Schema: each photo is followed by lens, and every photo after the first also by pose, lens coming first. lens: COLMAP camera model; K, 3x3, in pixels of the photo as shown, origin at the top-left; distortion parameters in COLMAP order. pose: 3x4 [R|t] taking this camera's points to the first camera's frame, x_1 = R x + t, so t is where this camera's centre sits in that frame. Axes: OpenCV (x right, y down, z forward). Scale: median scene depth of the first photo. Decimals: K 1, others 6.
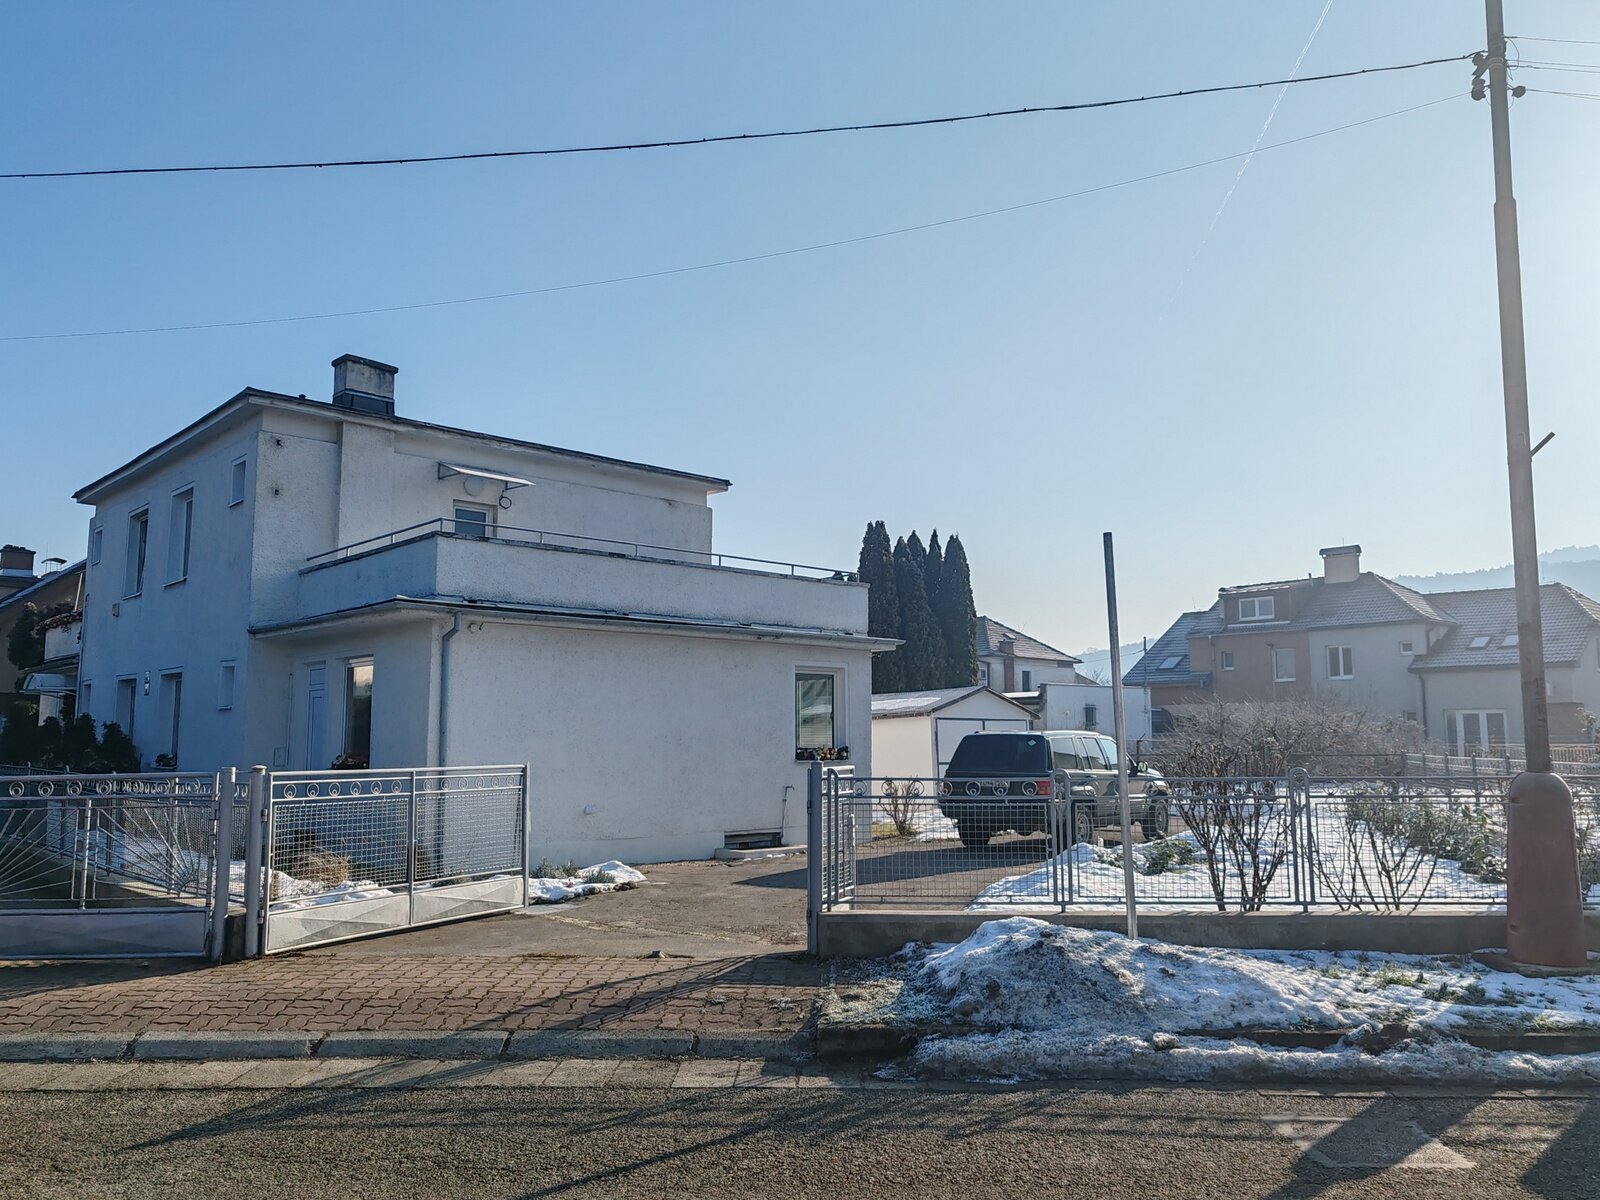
lens RADIAL K [[1249.4, 0, 800.0], [0, 1249.4, 600.0], [0, 0, 1]] dist [0.005507, 0.001618]
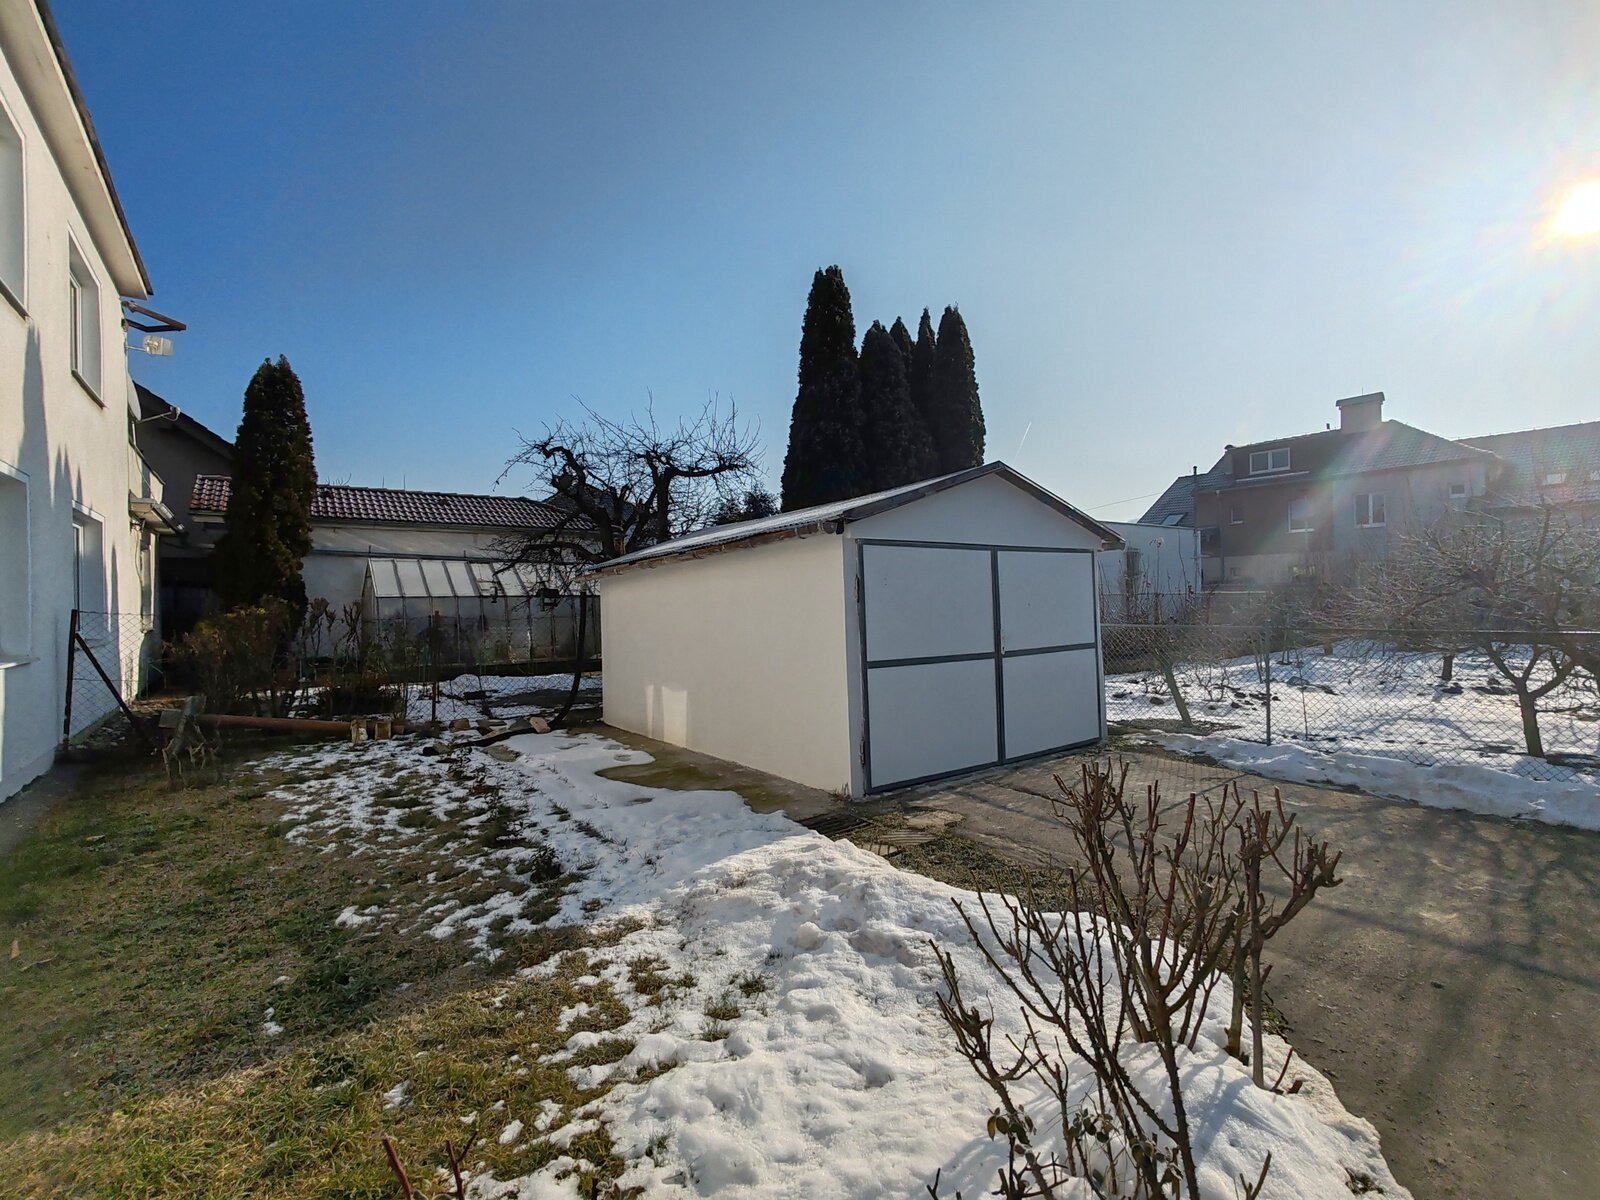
lens RADIAL K [[728.4, 0, 800.0], [0, 728.4, 600.0], [0, 0, 1]] dist [-0.002012, -0.000053]
pose [[0.993528, -0.013560, -0.112776, 0.080487], [0.026572, 0.993046, 0.114692, 0.061209], [0.110436, -0.116946, 0.986979, 0.552867]]
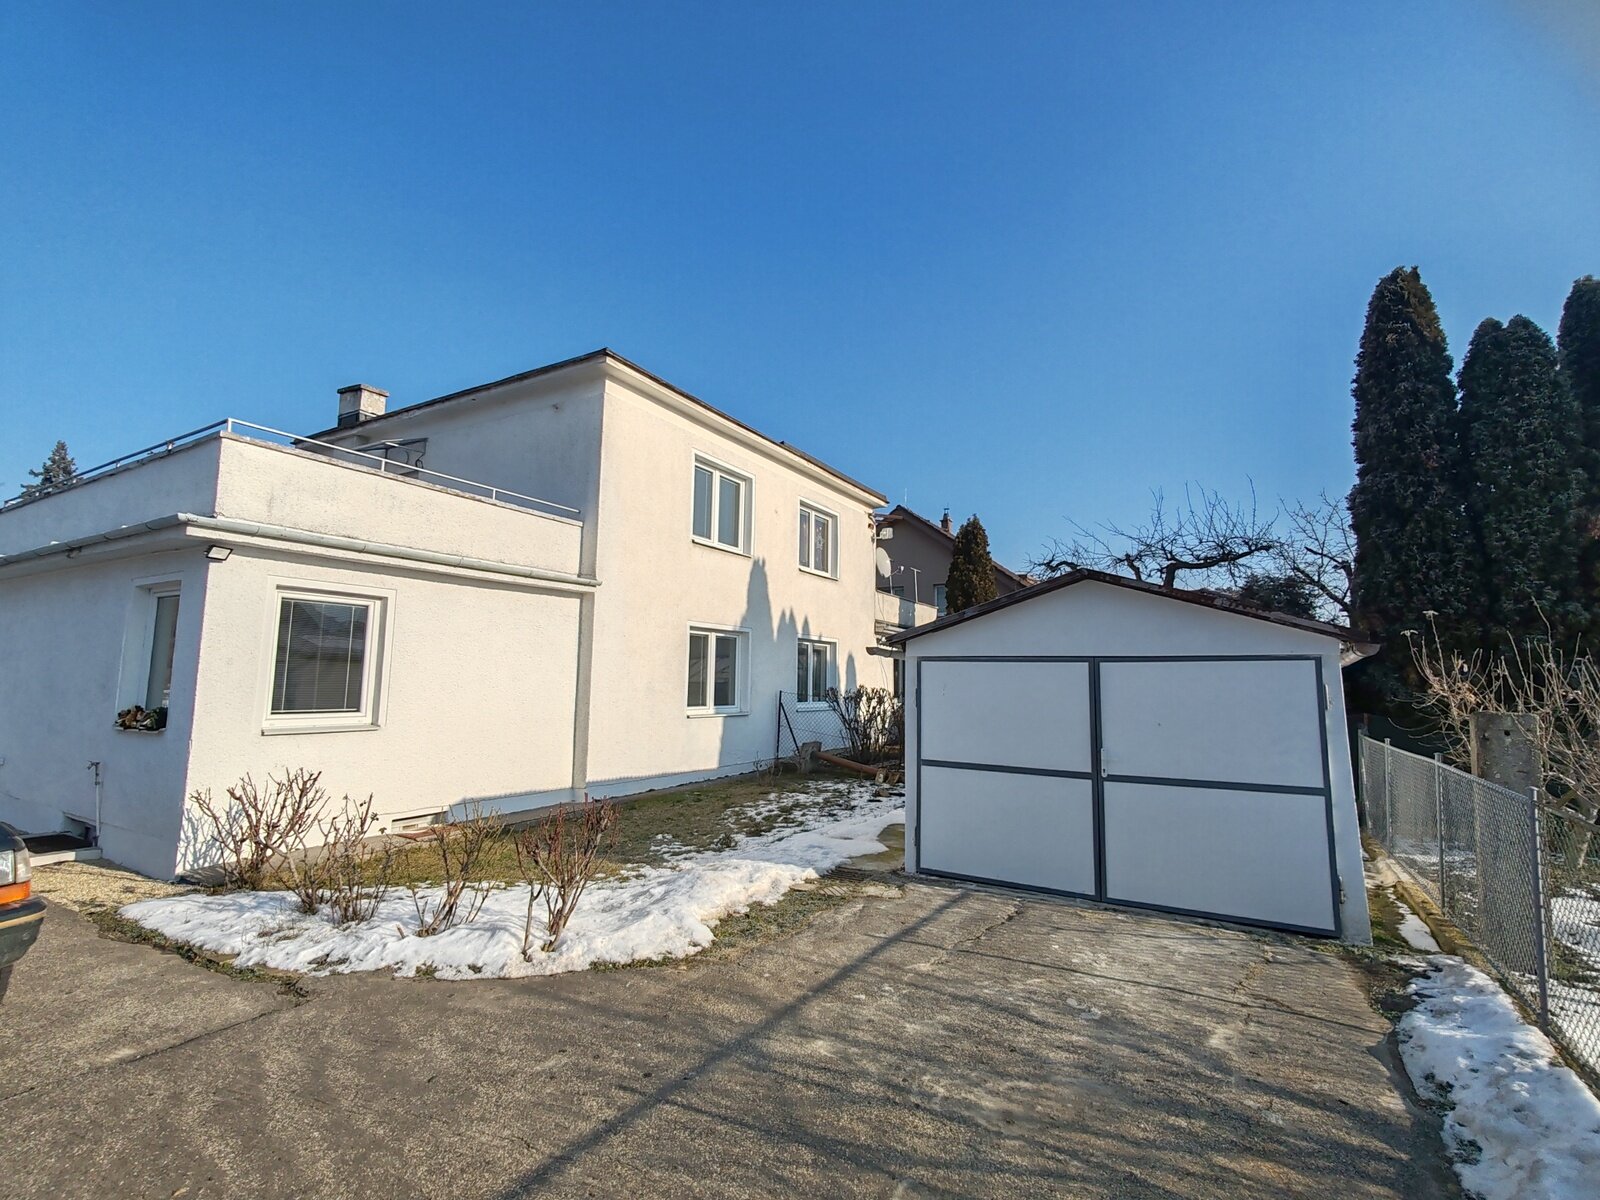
lens RADIAL K [[728.4, 0, 800.0], [0, 728.4, 600.0], [0, 0, 1]] dist [-0.002012, -0.000053]
pose [[0.287986, -0.099116, -0.952491, 0.215193], [0.094877, 0.992689, -0.074613, 0.062434], [0.952923, -0.068882, 0.295285, 0.609198]]
